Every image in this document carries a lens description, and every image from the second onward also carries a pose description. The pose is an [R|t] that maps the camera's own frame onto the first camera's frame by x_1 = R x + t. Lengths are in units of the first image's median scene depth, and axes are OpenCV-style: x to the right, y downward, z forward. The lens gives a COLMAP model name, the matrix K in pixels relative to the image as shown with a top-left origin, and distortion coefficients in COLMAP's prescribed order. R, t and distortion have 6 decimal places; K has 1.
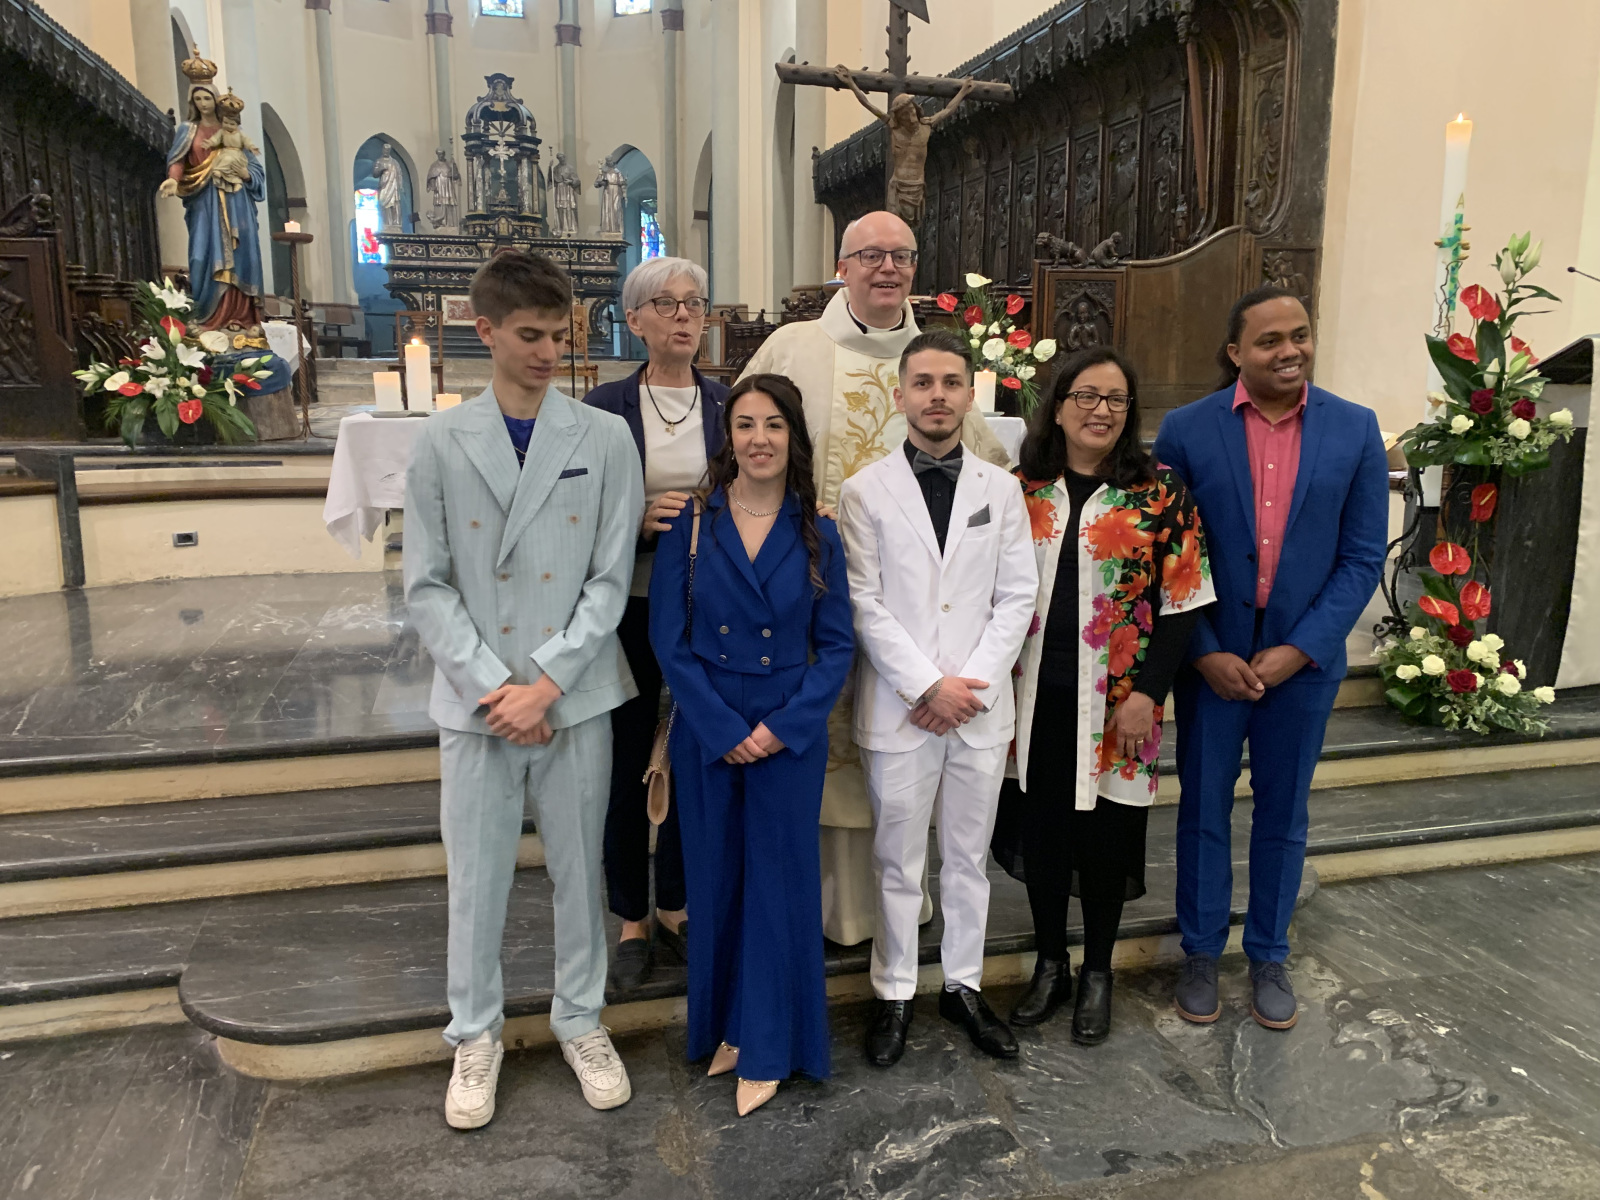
lens RADIAL K [[1175.2, 0, 800.0], [0, 1175.2, 600.0], [0, 0, 1]] dist [0.001983, 0.008304]
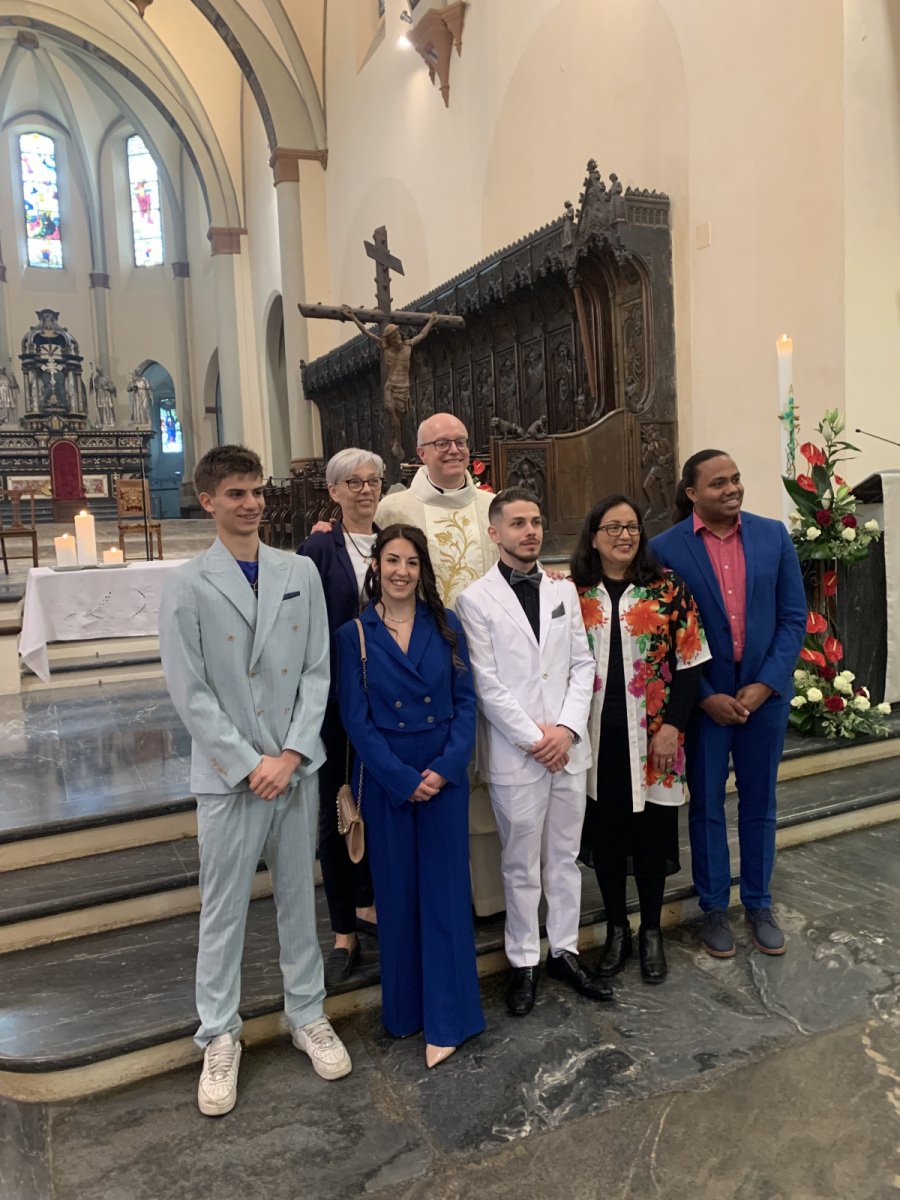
lens RADIAL K [[874.7, 0, 450.0], [0, 874.7, 600.0], [0, 0, 1]] dist [0.040514, -0.042221]
pose [[0.983241, -0.065304, 0.170212, -0.124528], [0.081832, 0.992395, -0.091958, 0.002157], [-0.162912, 0.104346, 0.981107, -0.029979]]
